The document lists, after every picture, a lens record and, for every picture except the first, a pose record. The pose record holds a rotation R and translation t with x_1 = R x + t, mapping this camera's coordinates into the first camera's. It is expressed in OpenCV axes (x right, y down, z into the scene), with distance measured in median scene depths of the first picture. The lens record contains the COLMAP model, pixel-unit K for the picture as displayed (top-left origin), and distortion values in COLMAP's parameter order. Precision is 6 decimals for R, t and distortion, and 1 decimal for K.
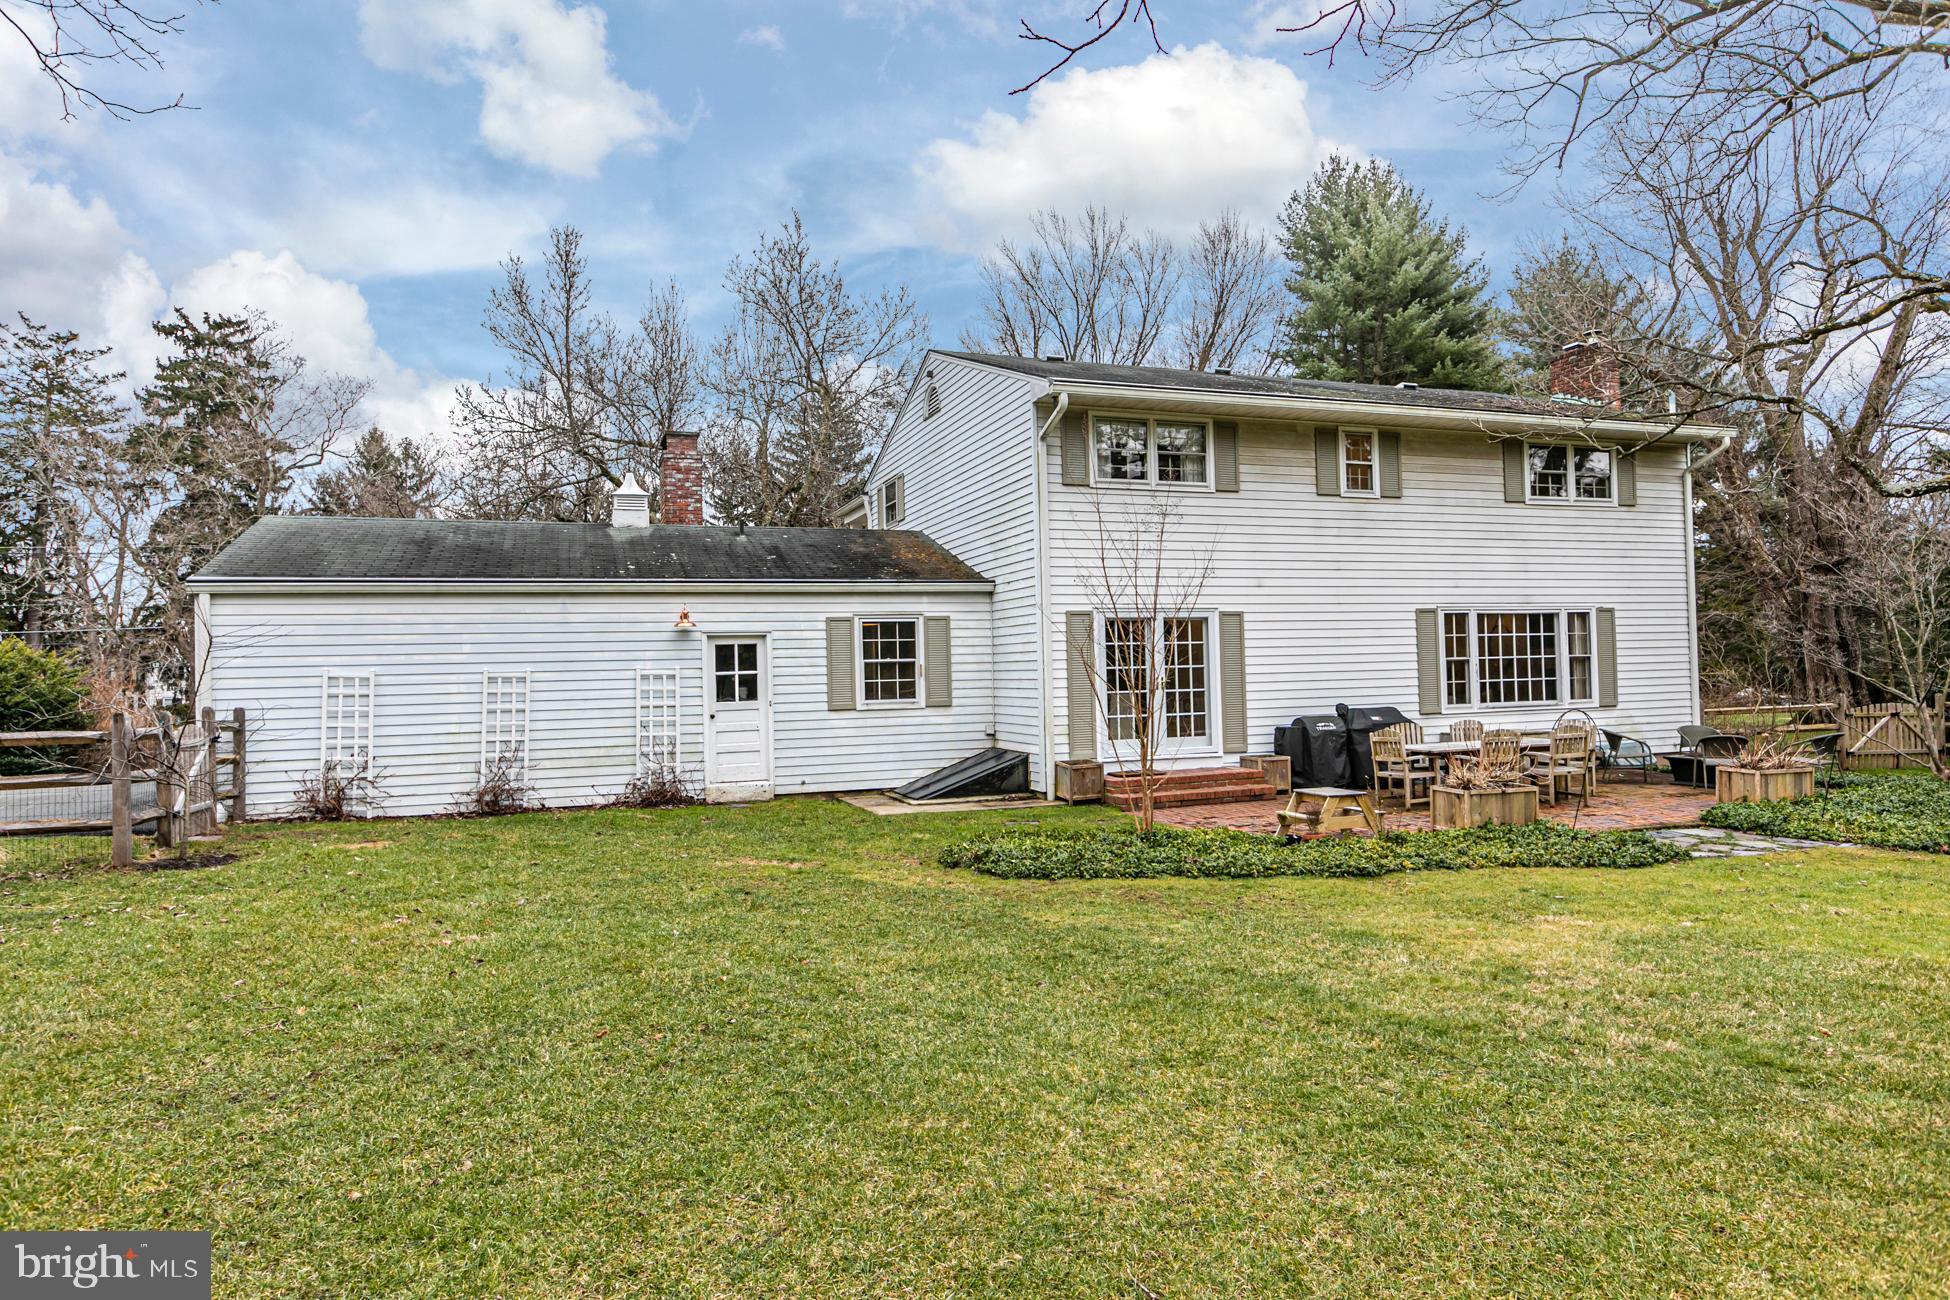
lens RADIAL K [[1121.7, 0, 978.3], [0, 1121.7, 630.4], [0, 0, 1]] dist [-0.004405, -0.002742]
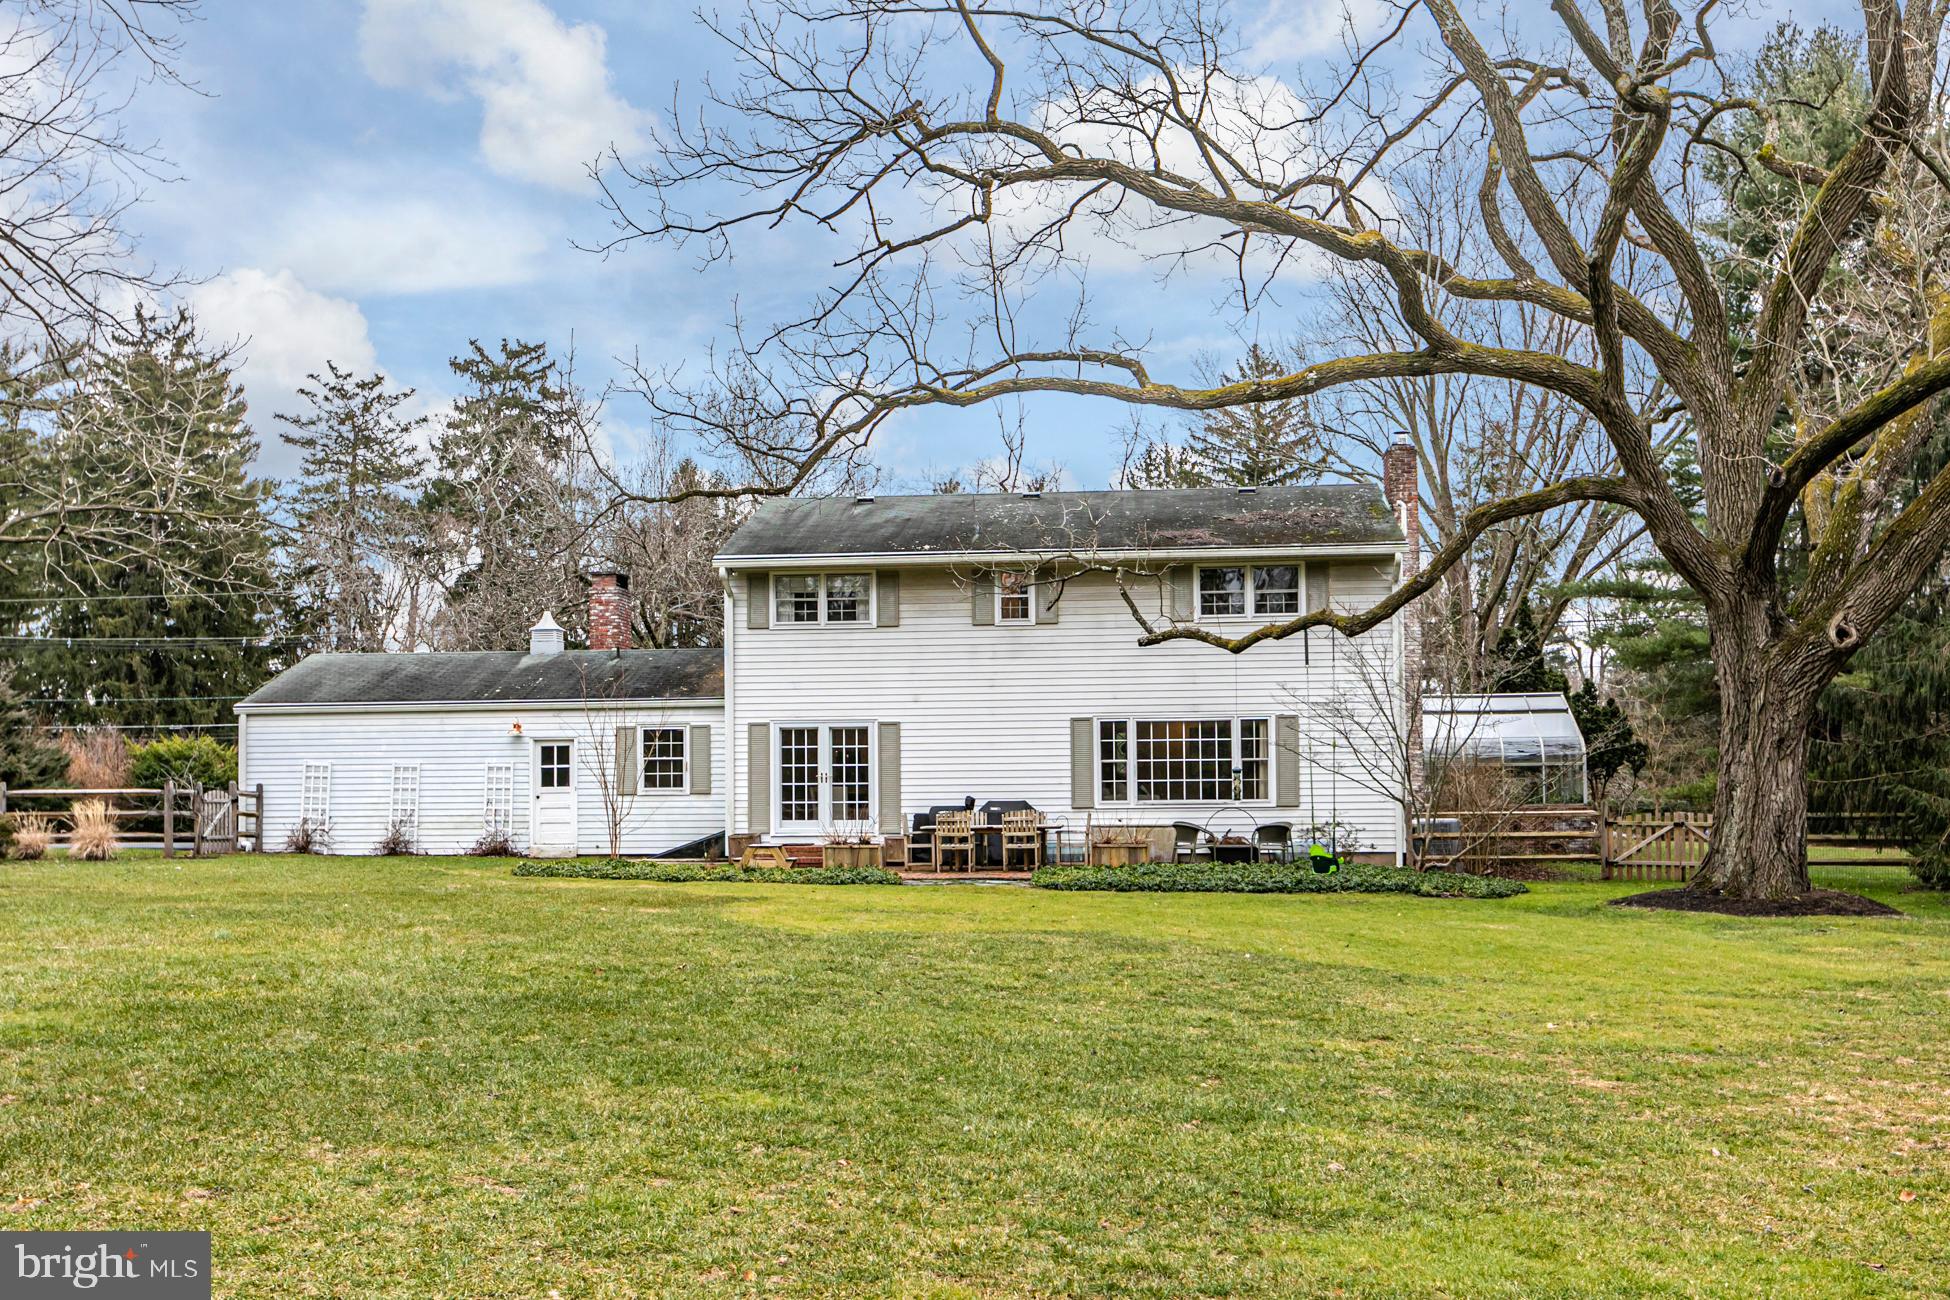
lens RADIAL K [[1998.2, 0, 973.3], [0, 1998.2, 656.5], [0, 0, 1]] dist [-0.029566, 0.000000]
pose [[0.905699, -0.012998, -0.423723, 1.250796], [0.003324, 0.999717, -0.023562, -0.036941], [0.423909, 0.019932, 0.905485, -0.986258]]
